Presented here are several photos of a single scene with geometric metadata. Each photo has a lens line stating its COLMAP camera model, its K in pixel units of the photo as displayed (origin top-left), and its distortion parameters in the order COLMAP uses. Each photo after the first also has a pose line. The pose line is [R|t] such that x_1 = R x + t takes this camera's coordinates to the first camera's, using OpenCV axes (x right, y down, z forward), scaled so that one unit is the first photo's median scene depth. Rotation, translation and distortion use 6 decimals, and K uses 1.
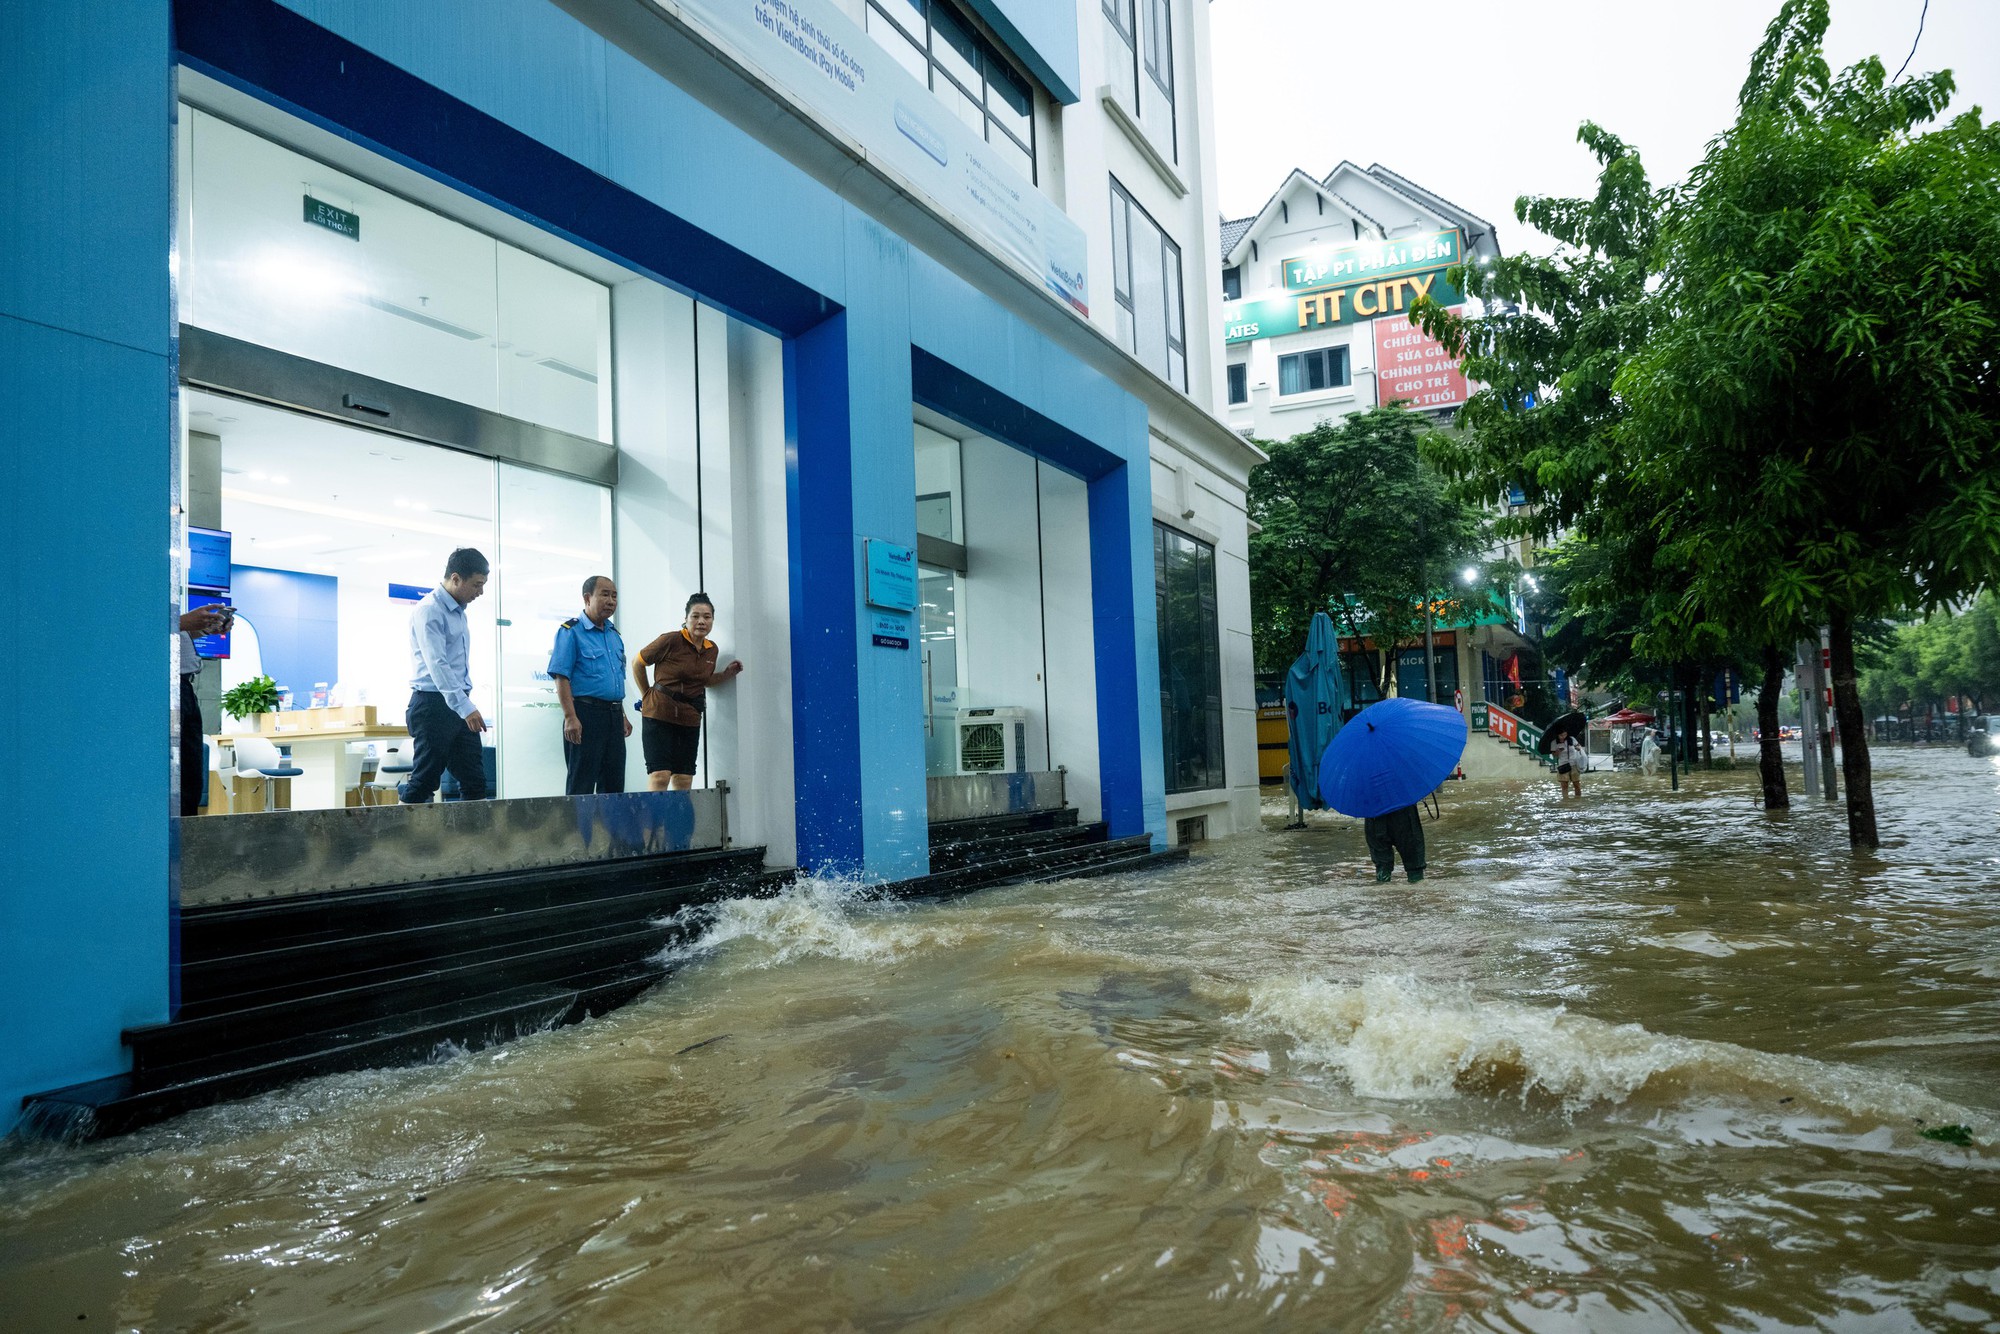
lens RADIAL K [[1428.9, 0, 1000.0], [0, 1428.9, 667.0], [0, 0, 1]] dist [0.001564, 0.001008]
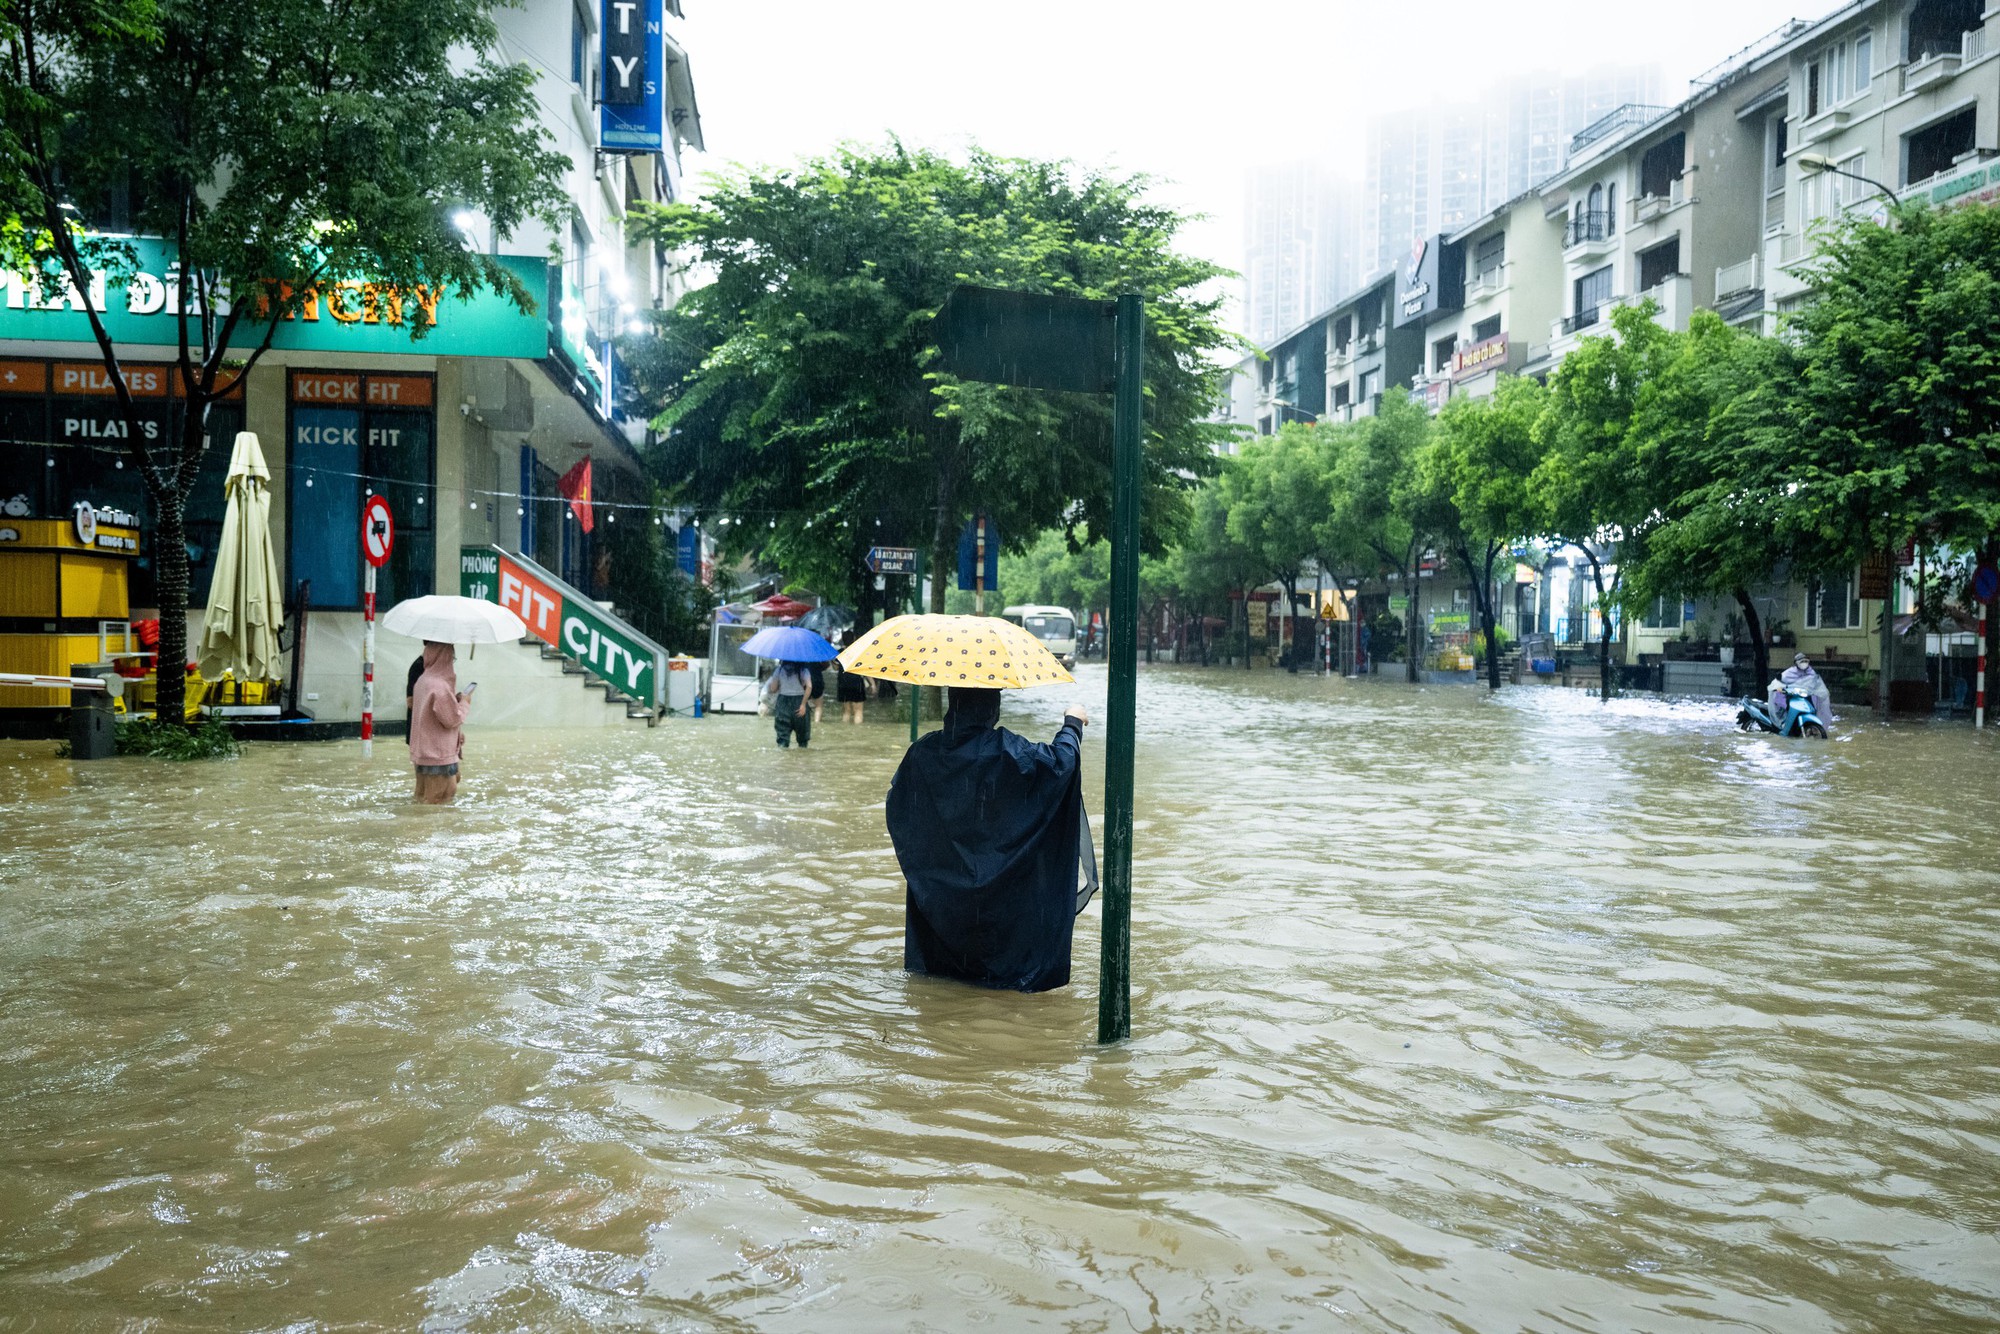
lens RADIAL K [[1624.1, 0, 1000.0], [0, 1624.1, 667.0], [0, 0, 1]] dist [-0.000312, 0.002197]
pose [[0.848191, 0.039571, 0.528210, 0.206715], [-0.081195, 0.995133, 0.055830, 0.019984], [-0.523430, -0.090242, 0.847276, 0.491743]]
